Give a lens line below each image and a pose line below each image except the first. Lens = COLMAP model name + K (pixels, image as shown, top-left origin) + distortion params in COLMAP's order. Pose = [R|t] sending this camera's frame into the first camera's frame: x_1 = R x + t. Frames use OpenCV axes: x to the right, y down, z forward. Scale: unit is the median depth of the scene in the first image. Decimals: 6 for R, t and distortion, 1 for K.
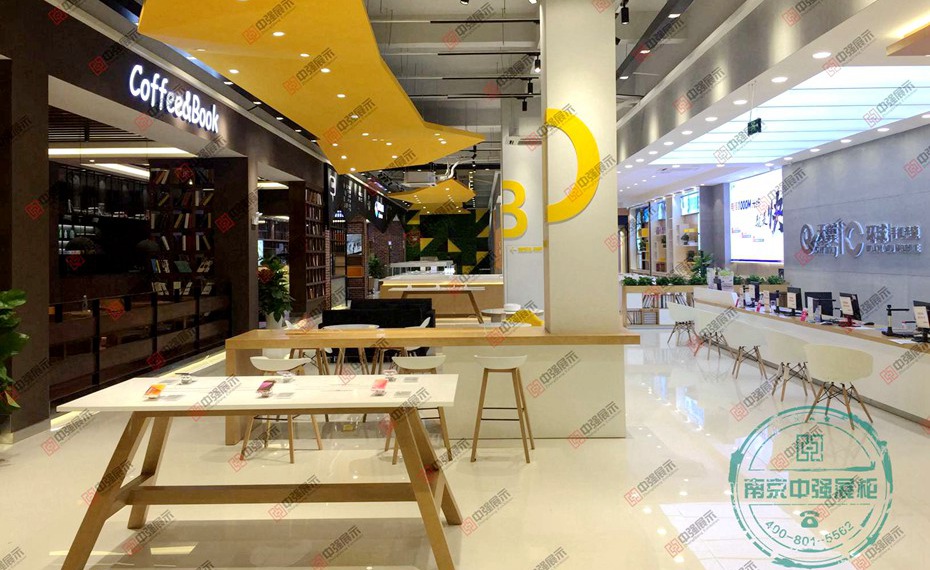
lens RADIAL K [[792.9, 0, 464.5], [0, 792.9, 236.4], [0, 0, 1]] dist [0.095818, -0.133729]
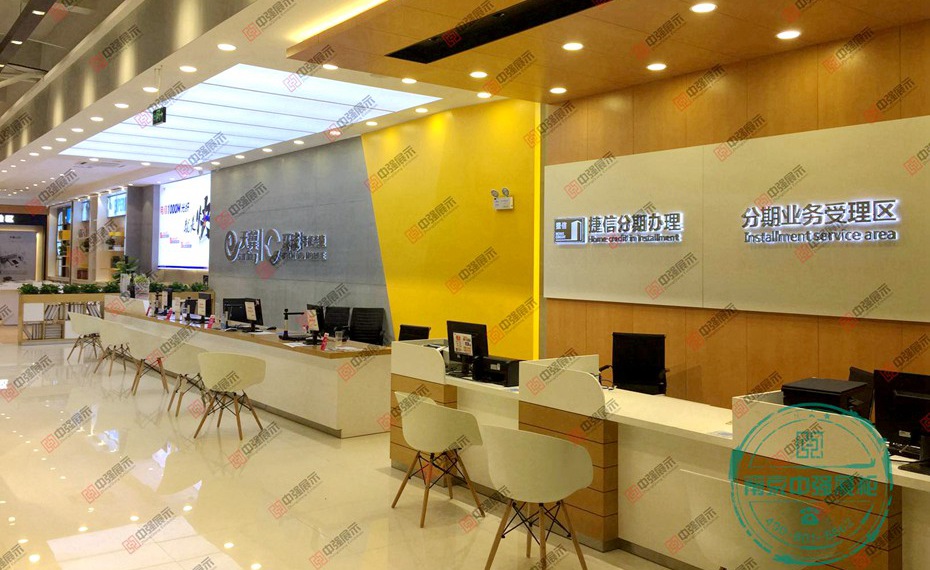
lens RADIAL K [[796.0, 0, 465.7], [0, 796.0, 235.0], [0, 0, 1]] dist [0.097309, -0.134034]
pose [[0.786764, 0.040453, 0.615927, 0.043732], [-0.032417, 0.999181, -0.024216, 0.005007], [-0.616402, -0.000914, 0.787431, 0.037969]]
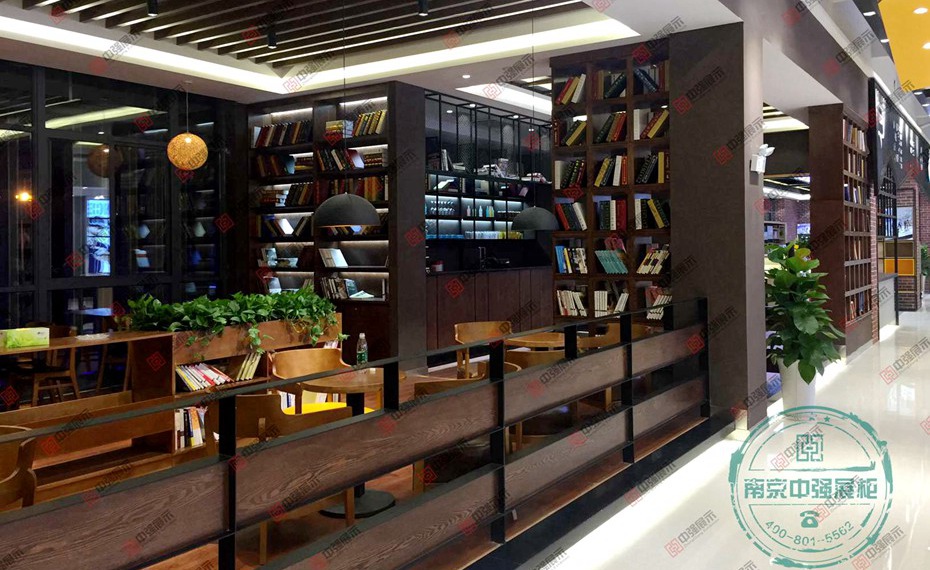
lens RADIAL K [[792.9, 0, 464.5], [0, 792.9, 236.4], [0, 0, 1]] dist [0.095818, -0.133729]
pose [[0.838649, -0.003400, -0.544662, -0.144755], [0.012619, 0.999833, 0.013189, 0.012899], [0.544526, -0.017934, 0.838552, 0.491706]]
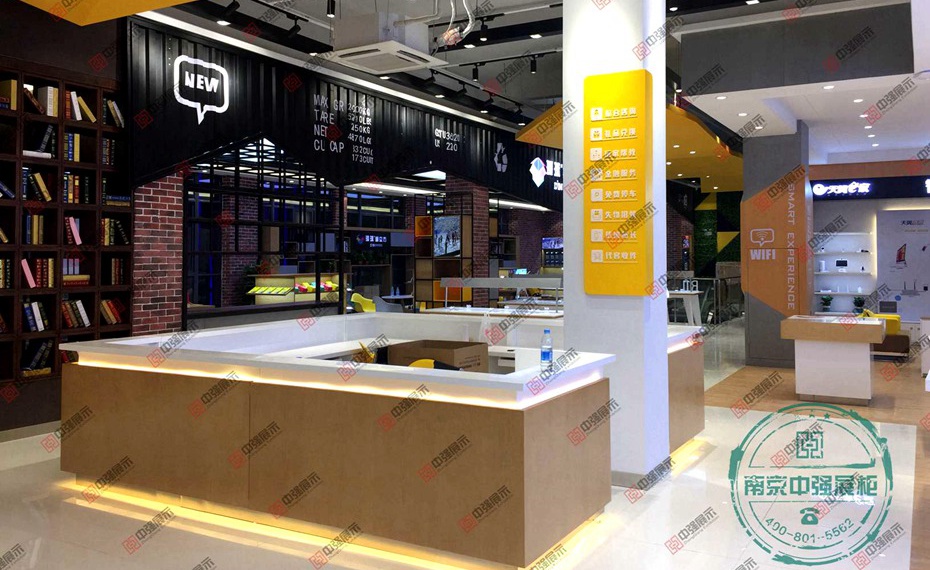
lens RADIAL K [[796.0, 0, 465.7], [0, 796.0, 235.0], [0, 0, 1]] dist [0.097309, -0.134034]
pose [[0.877341, -0.001240, -0.479866, 0.212647], [0.000003, 0.999997, -0.002579, 0.018594], [0.479867, 0.002261, 0.877338, 1.024858]]
